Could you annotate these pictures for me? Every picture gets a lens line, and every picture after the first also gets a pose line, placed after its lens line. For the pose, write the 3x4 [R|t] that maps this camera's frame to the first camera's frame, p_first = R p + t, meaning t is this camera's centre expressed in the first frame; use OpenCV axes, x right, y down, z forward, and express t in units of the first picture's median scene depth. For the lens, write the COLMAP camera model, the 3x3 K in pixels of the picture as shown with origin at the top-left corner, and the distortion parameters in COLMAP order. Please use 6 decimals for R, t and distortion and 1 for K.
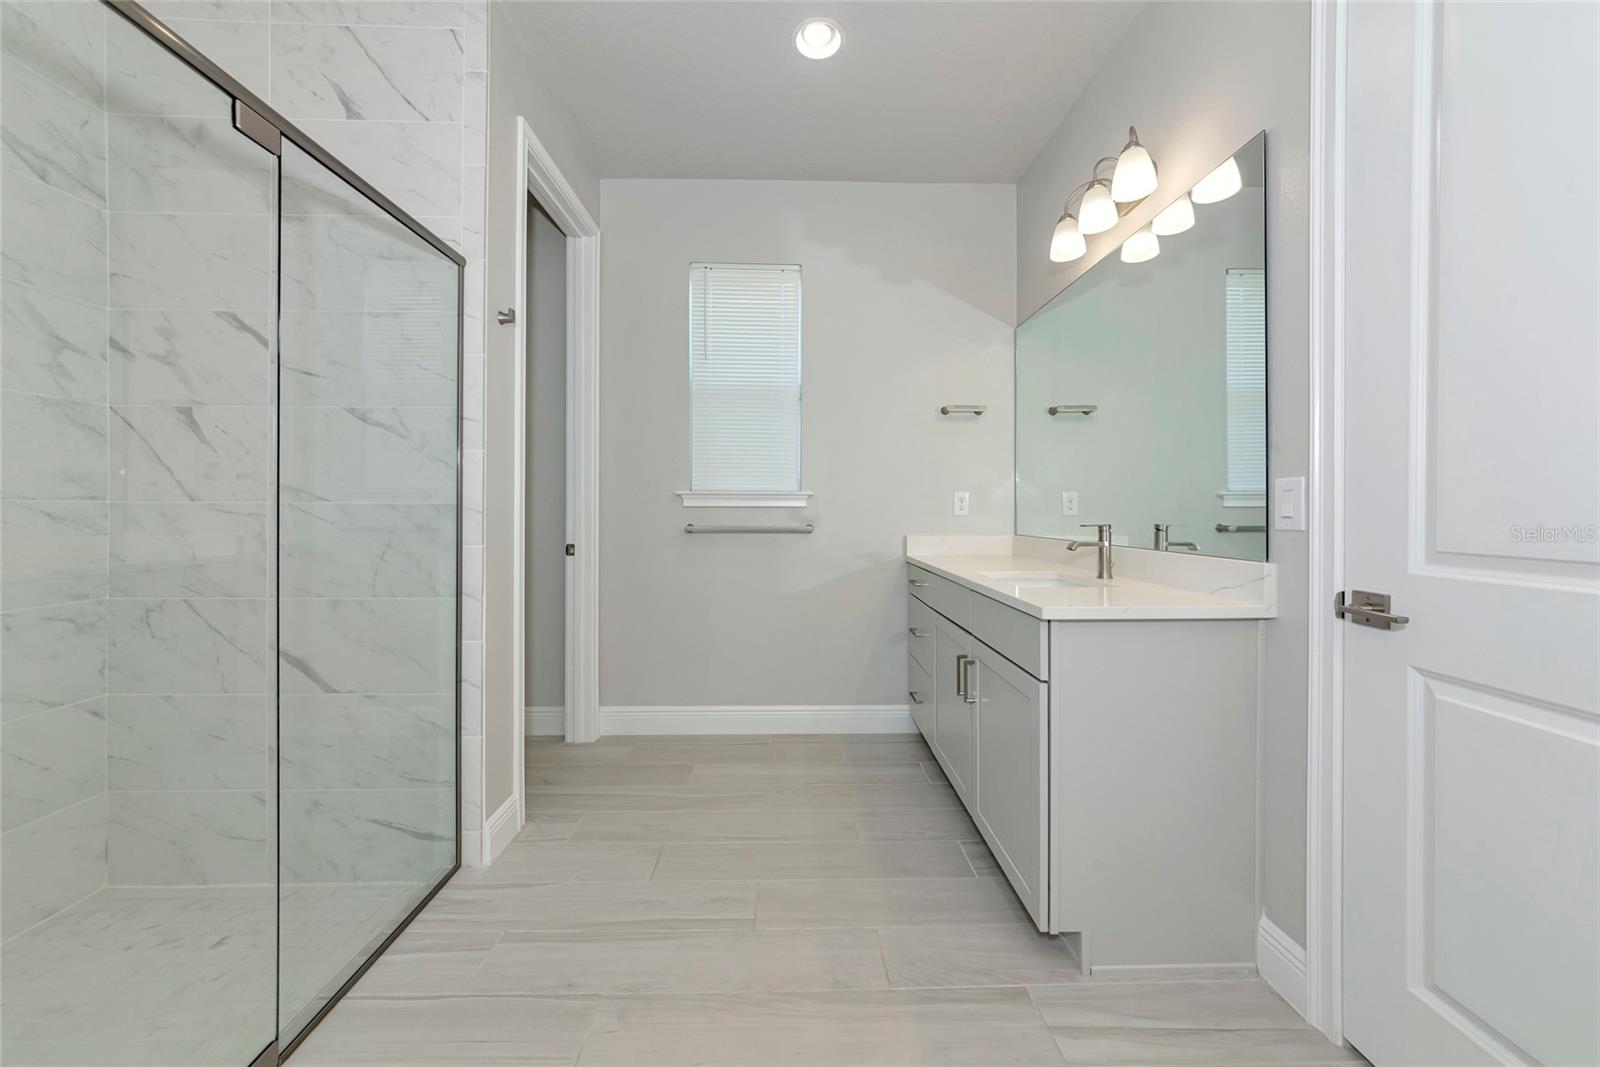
lens RADIAL K [[577.2, 0, 798.3], [0, 577.2, 508.7], [0, 0, 1]] dist [-0.002179, -0.000092]
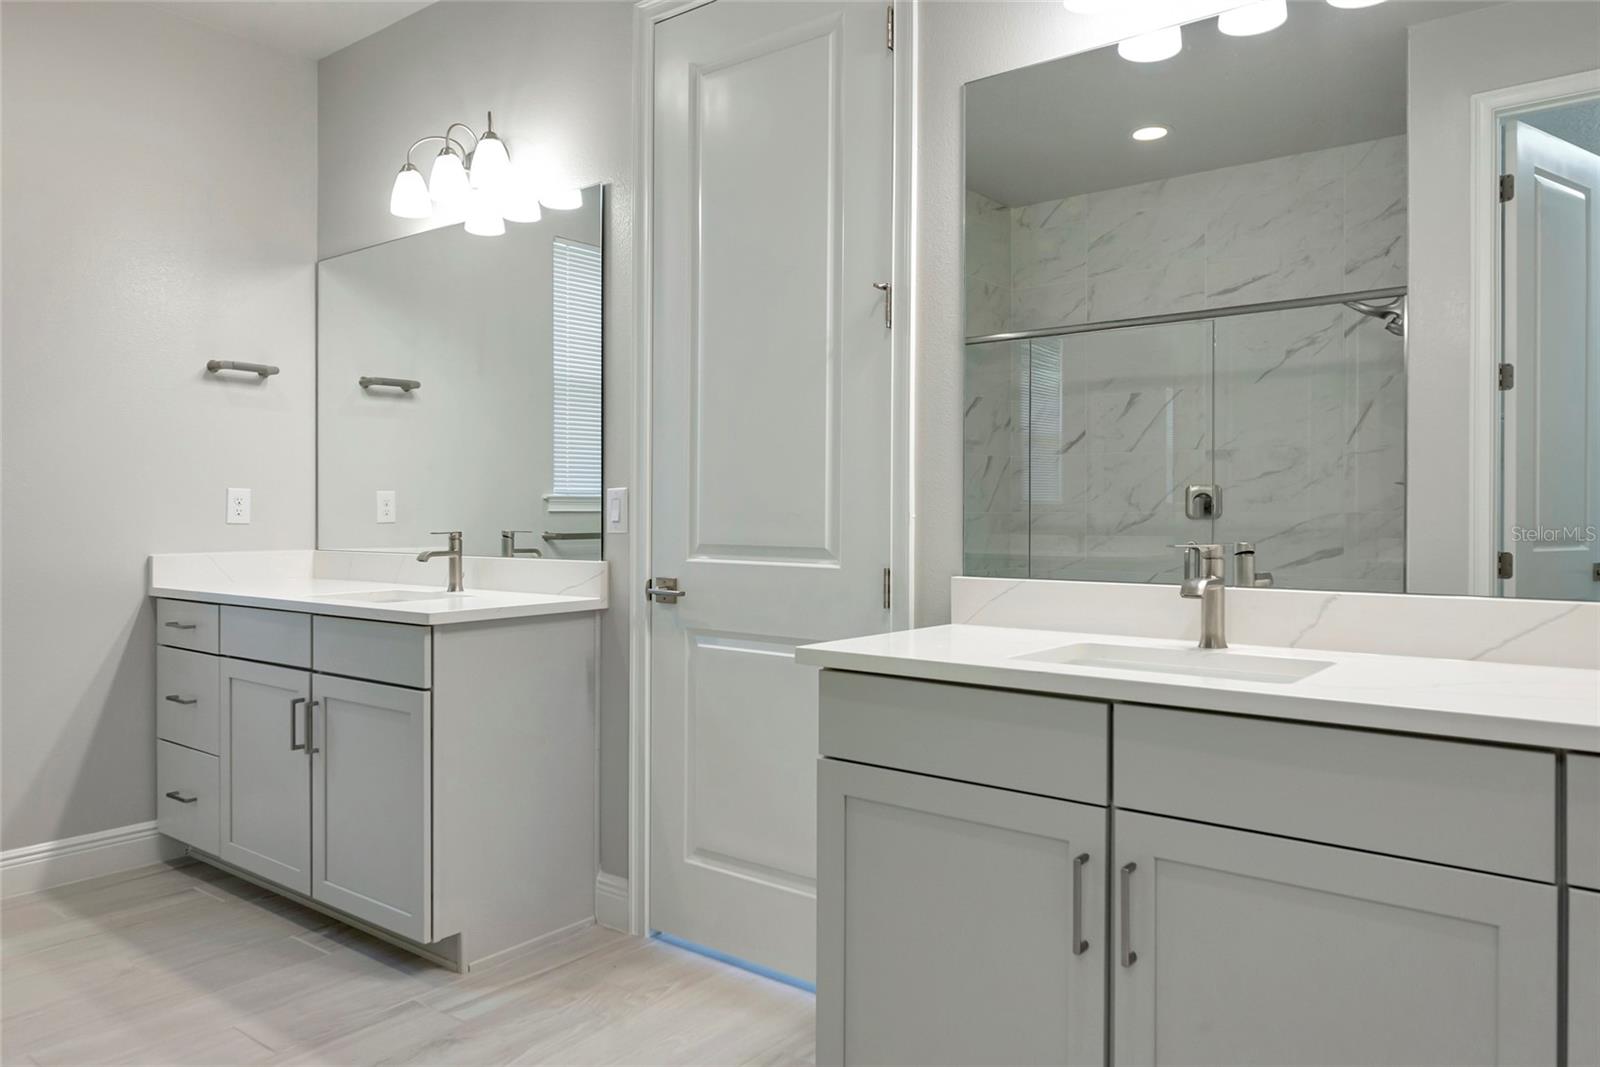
lens RADIAL K [[1143.5, 0, 796.3], [0, 1143.5, 526.0], [0, 0, 1]] dist [0.008772, -0.007328]
pose [[0.635114, -0.007434, 0.772382, -0.518955], [-0.000943, 0.999945, 0.010399, -0.000184], [-0.772418, -0.007333, 0.635073, -0.552629]]
